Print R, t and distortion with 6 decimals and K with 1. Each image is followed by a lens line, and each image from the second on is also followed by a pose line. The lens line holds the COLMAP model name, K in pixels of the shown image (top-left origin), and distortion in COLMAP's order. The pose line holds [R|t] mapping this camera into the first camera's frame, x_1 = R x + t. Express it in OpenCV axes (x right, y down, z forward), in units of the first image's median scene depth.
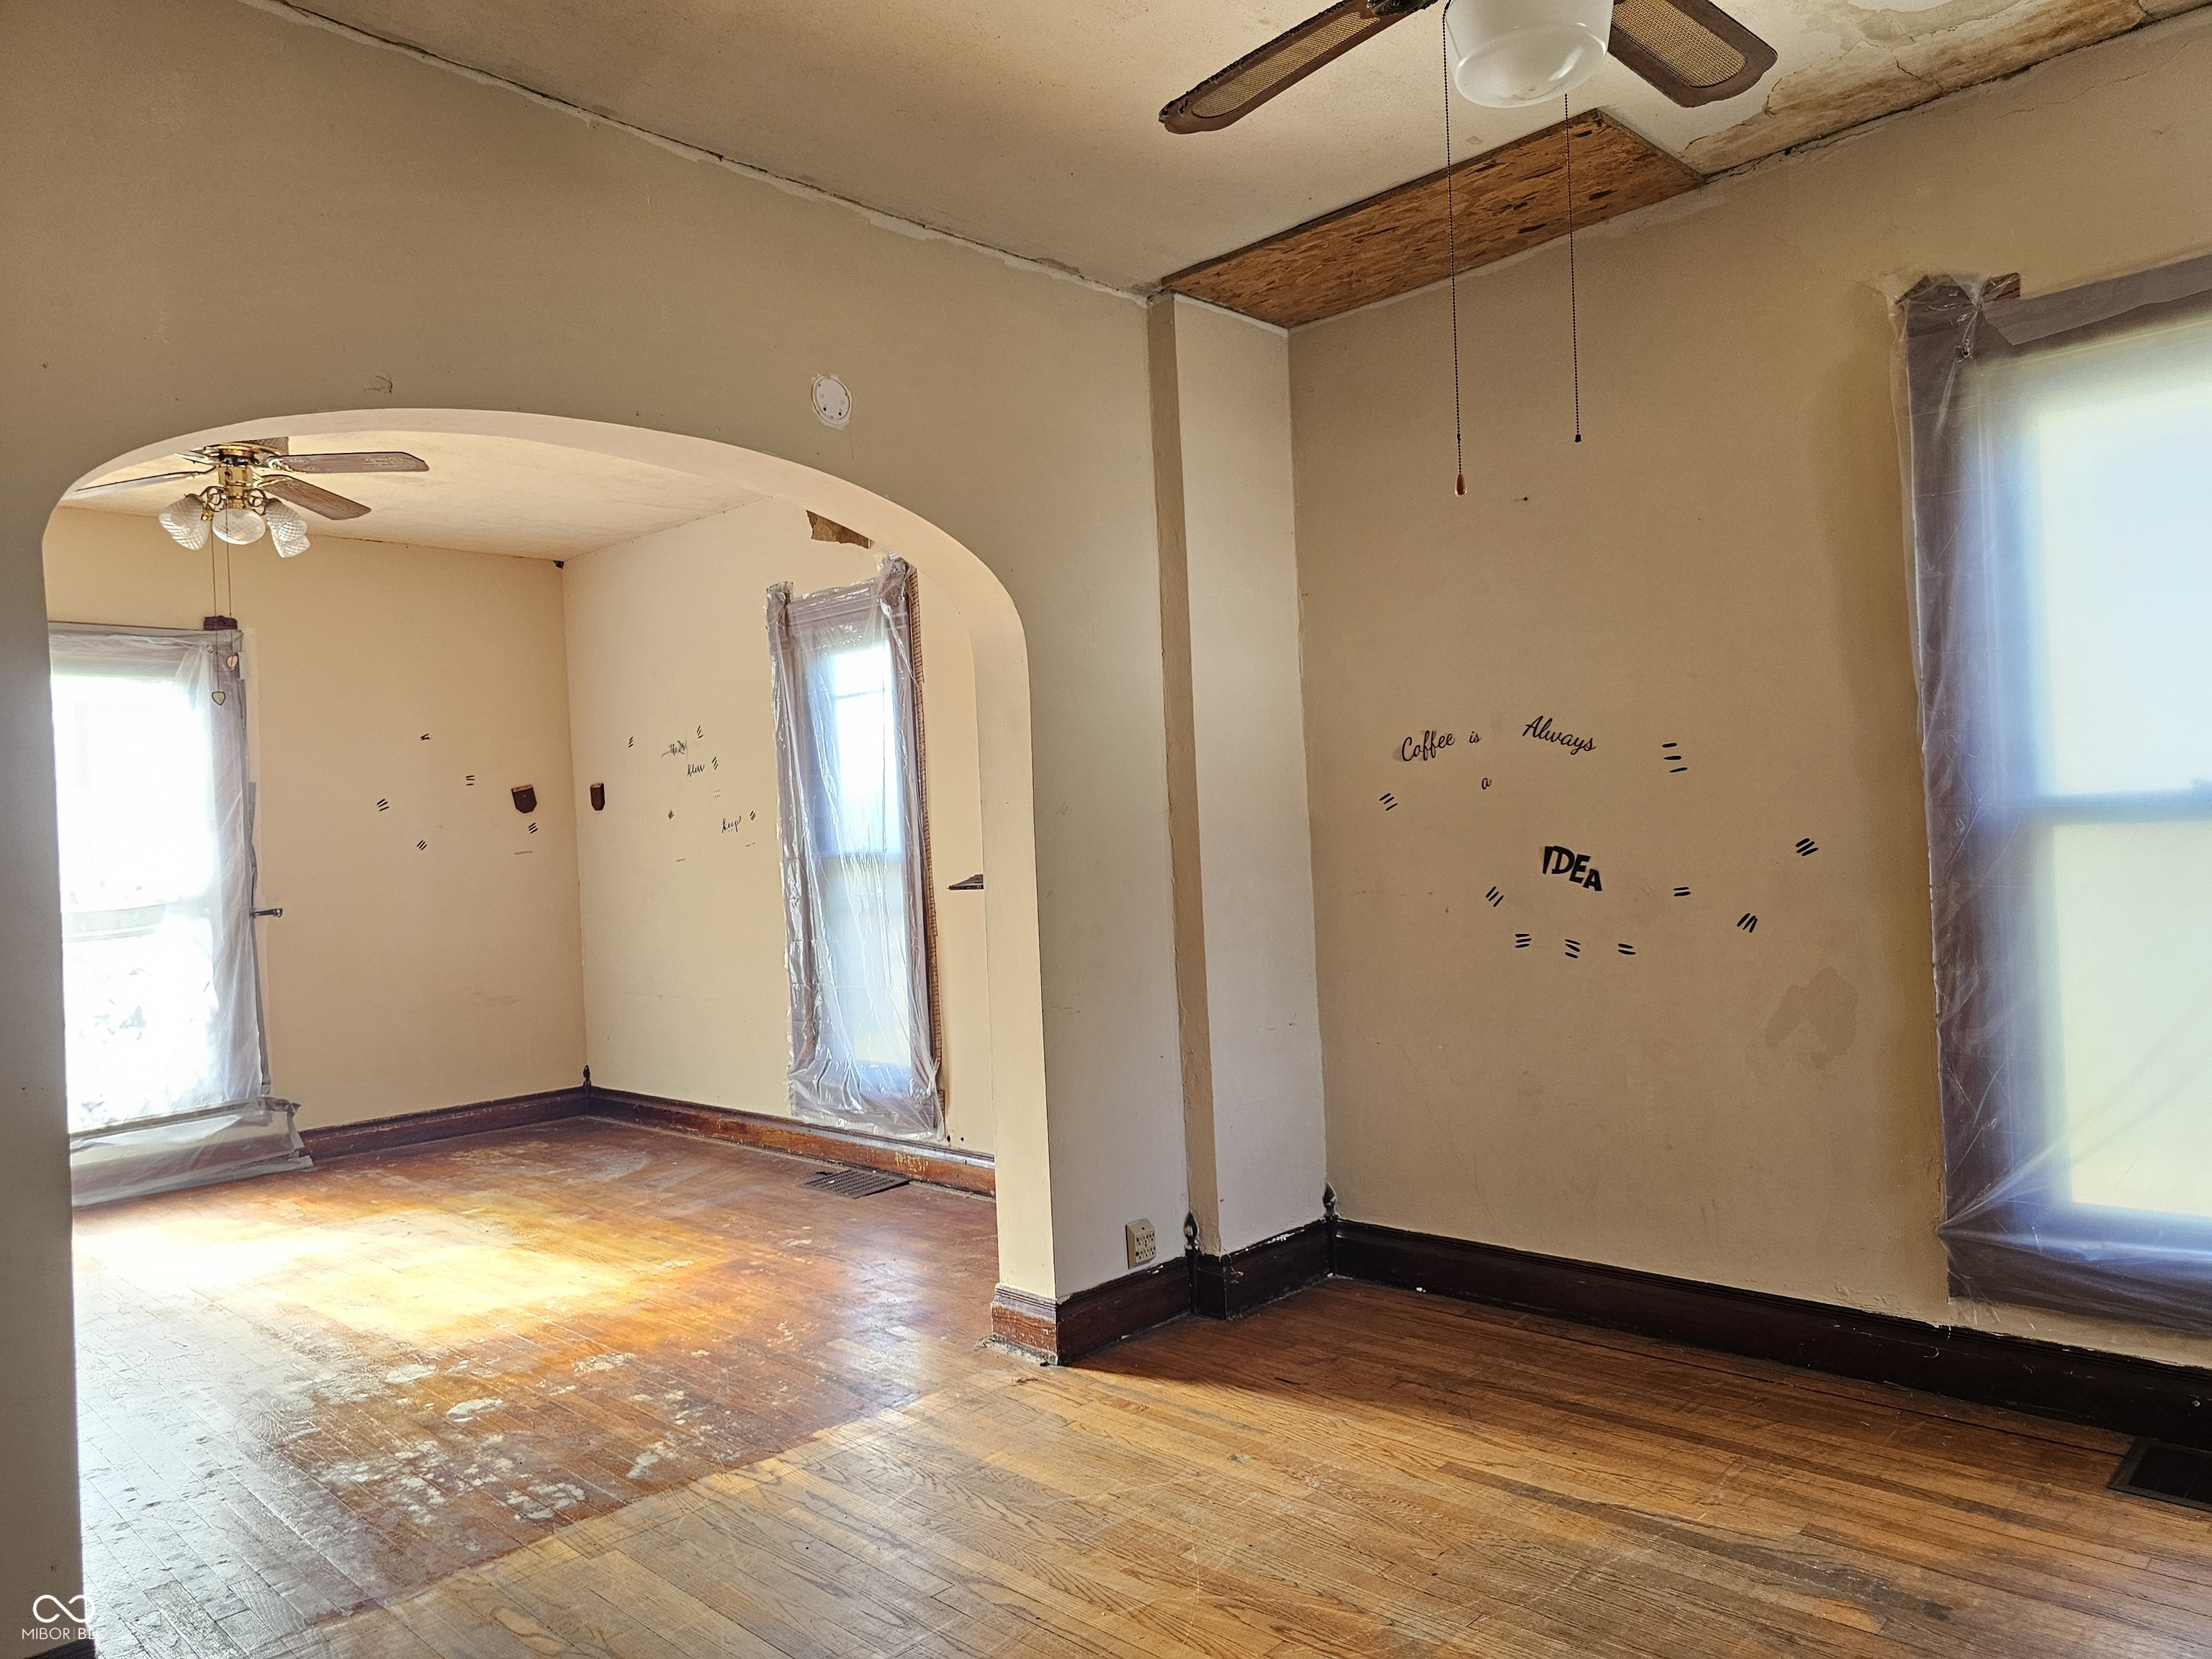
lens RADIAL K [[1492.4, 0, 1113.7], [0, 1492.4, 837.2], [0, 0, 1]] dist [0.032720, -0.019545]
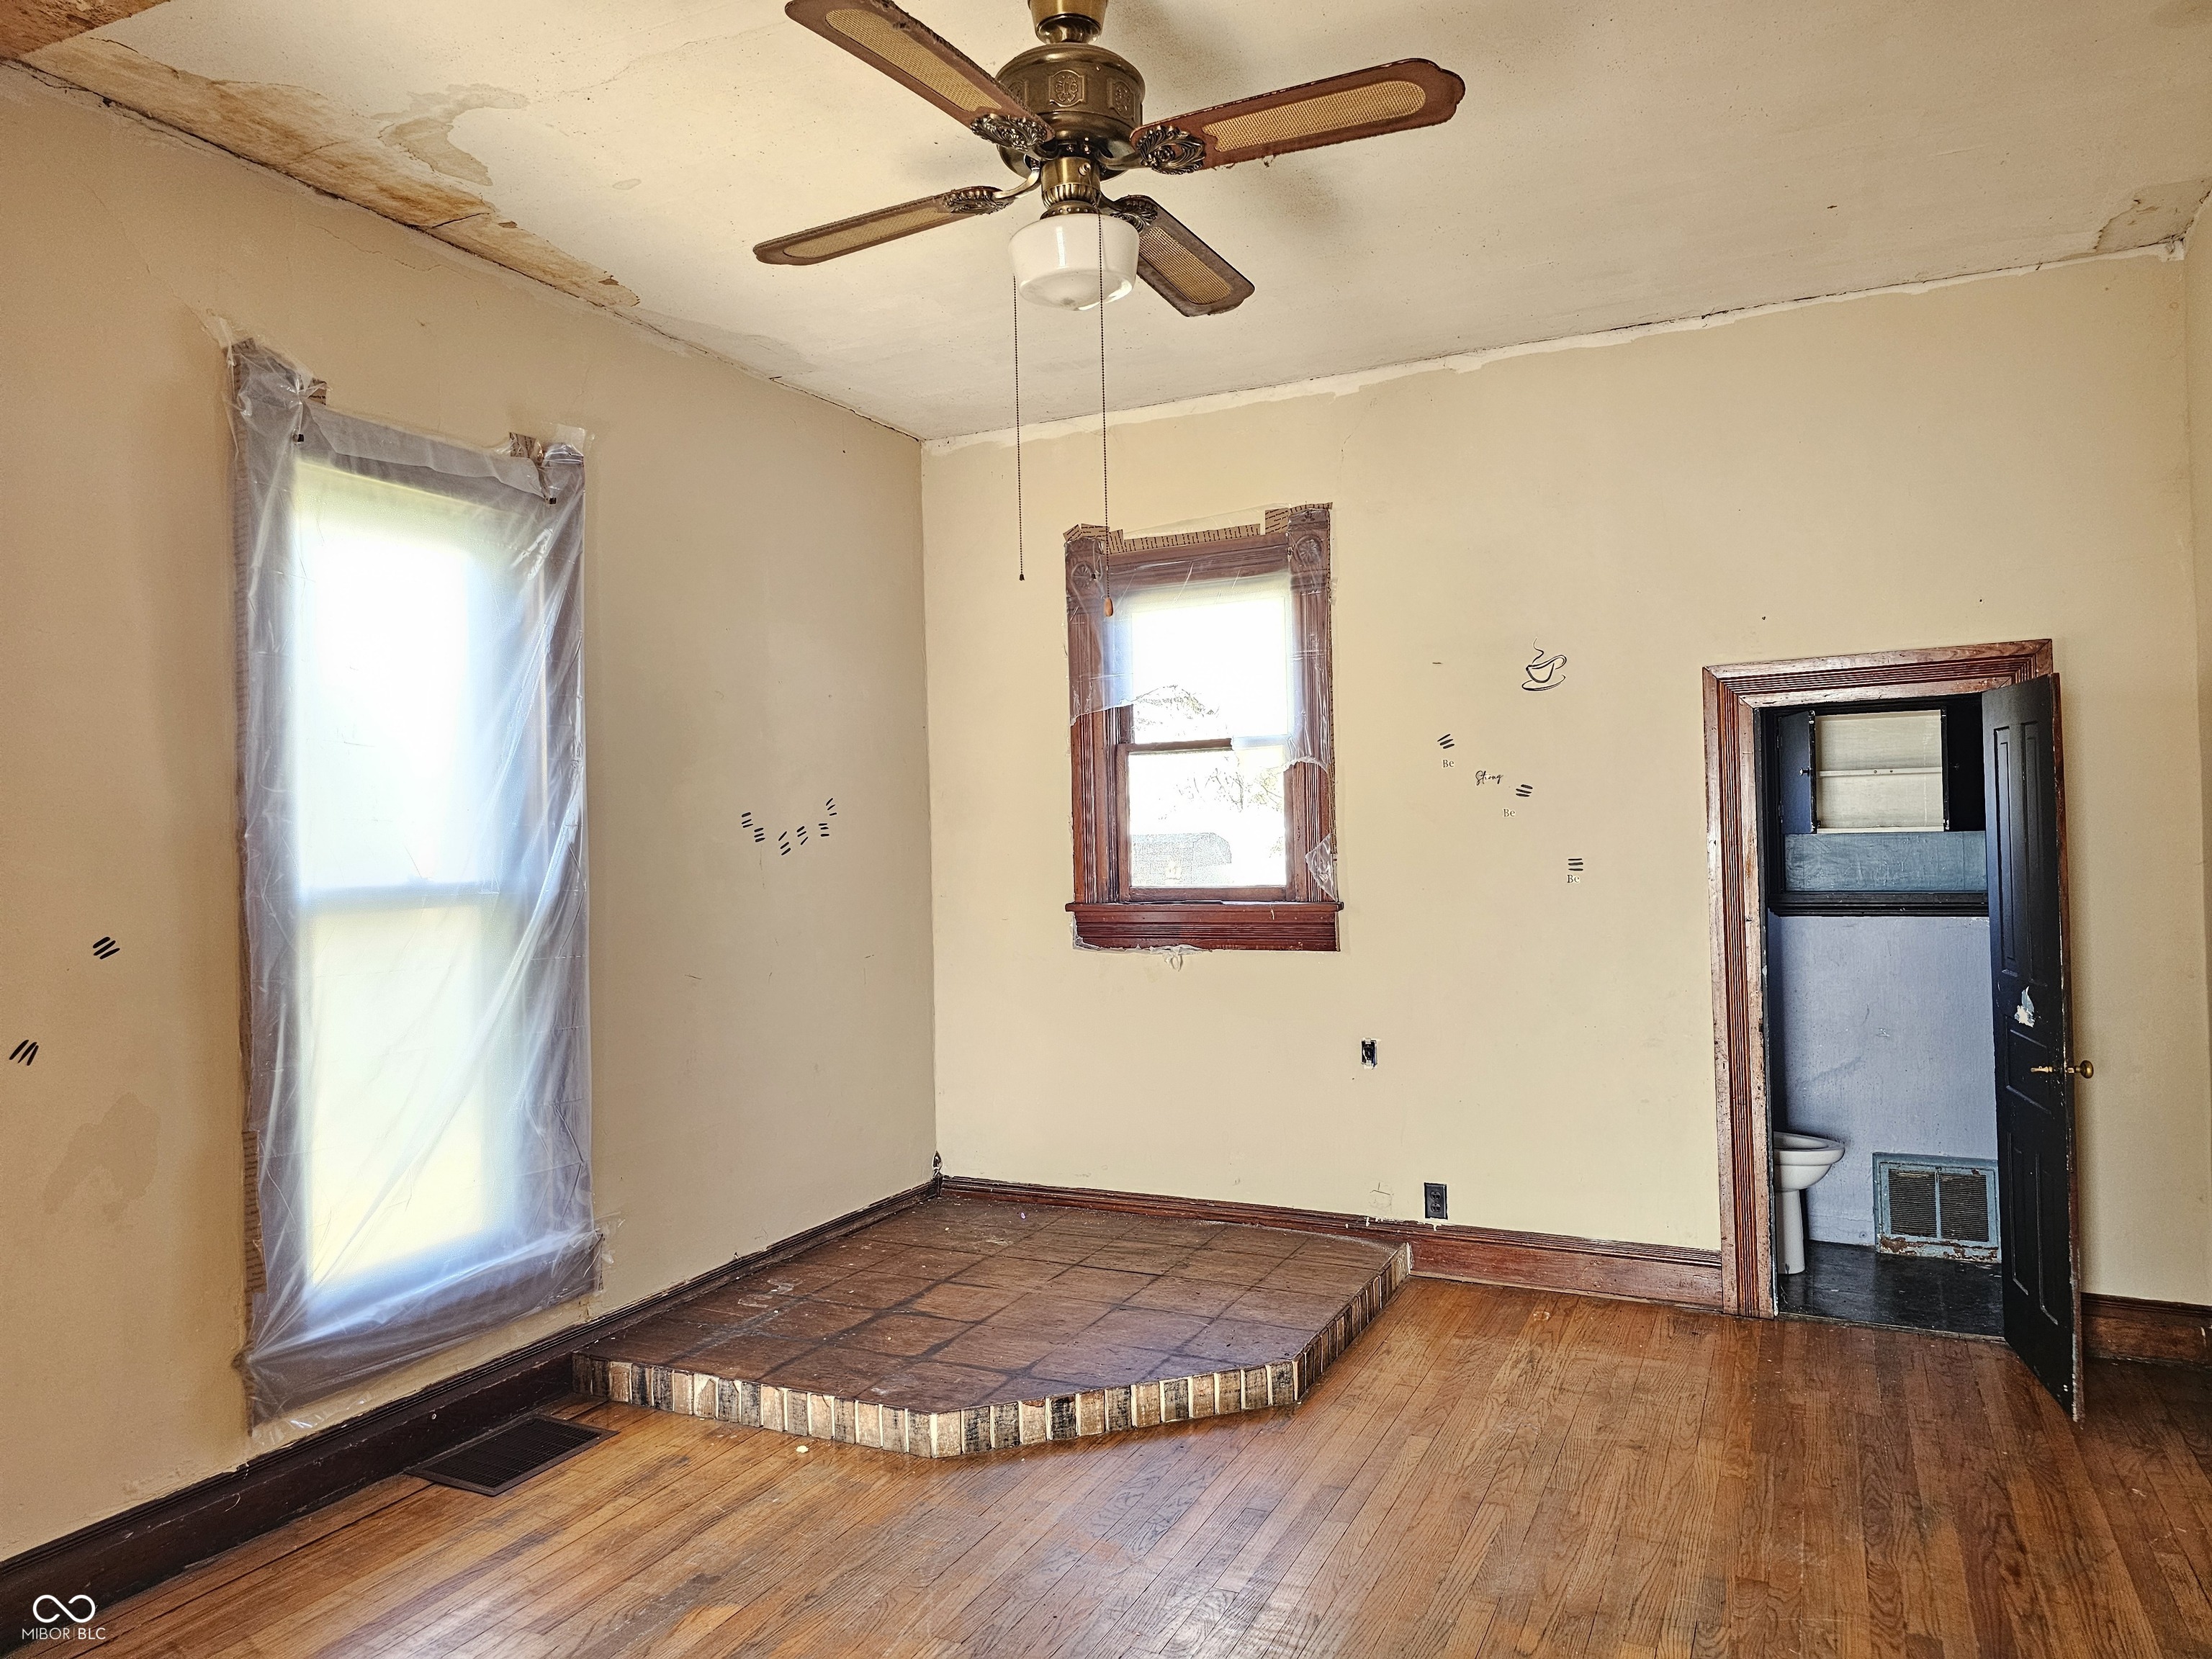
lens RADIAL K [[1492.4, 0, 1098.0], [0, 1492.4, 833.0], [0, 0, 1]] dist [0.032720, -0.019545]
pose [[-0.317917, 0.058313, 0.946324, -0.346993], [0.034693, 0.998154, -0.049852, 0.002758], [-0.947484, 0.016982, -0.319353, 0.544802]]
